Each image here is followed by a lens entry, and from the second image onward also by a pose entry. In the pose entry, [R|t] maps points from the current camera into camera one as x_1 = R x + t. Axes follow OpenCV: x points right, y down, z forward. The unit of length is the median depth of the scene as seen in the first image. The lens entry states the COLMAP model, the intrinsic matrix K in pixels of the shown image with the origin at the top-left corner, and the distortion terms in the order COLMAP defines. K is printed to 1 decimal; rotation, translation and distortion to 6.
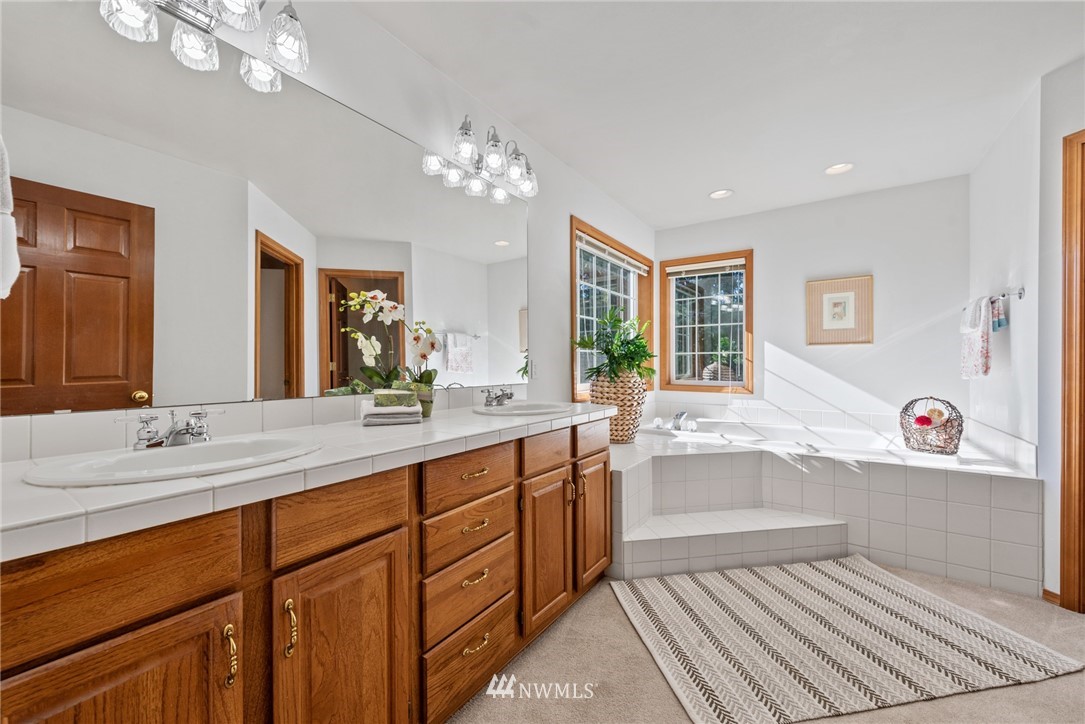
lens RADIAL K [[414.1, 0, 538.7], [0, 414.1, 362.8], [0, 0, 1]] dist [-0.000488, -0.000008]
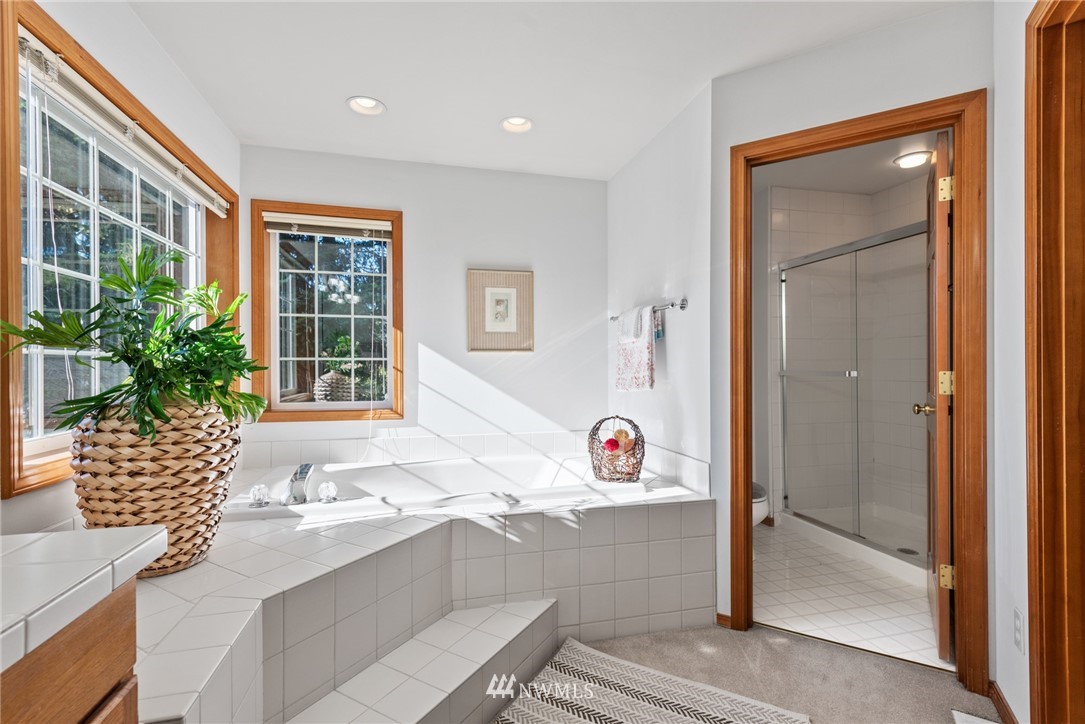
lens RADIAL K [[488.8, 0, 543.1], [0, 488.8, 367.1], [0, 0, 1]] dist [0.022854, -0.008449]
pose [[0.657202, -0.000780, 0.753714, 0.063497], [0.000320, 1.000000, 0.000756, -0.016256], [-0.753714, -0.000255, 0.657202, 0.363199]]
